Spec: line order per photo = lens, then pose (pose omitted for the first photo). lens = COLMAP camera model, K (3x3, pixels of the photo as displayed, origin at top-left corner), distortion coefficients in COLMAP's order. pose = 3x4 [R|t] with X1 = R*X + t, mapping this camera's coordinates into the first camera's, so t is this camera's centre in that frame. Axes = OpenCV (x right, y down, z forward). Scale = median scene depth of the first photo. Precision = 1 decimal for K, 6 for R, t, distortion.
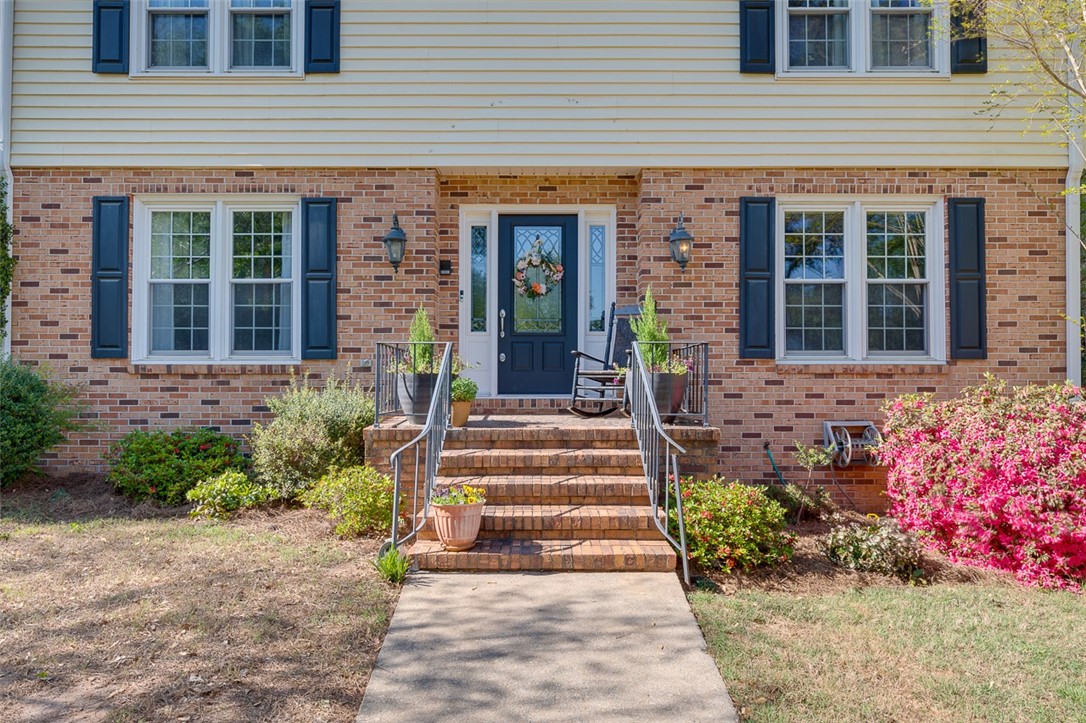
lens RADIAL K [[739.7, 0, 541.5], [0, 739.7, 364.9], [0, 0, 1]] dist [0.003511, 0.001751]
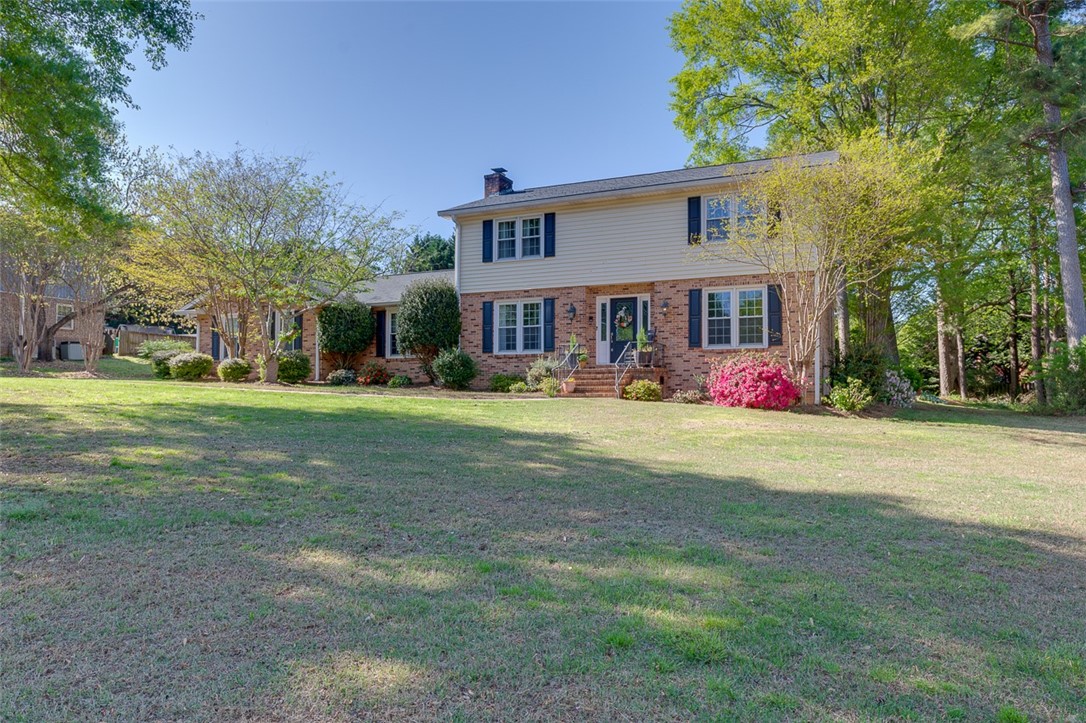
lens RADIAL K [[621.5, 0, 542.0], [0, 621.5, 362.3], [0, 0, 1]] dist [0.000252, 0.000002]
pose [[0.919559, -0.016991, -0.392584, 0.660379], [0.006900, 0.999609, -0.027101, 0.103297], [0.392890, 0.022213, 0.919317, -1.326665]]
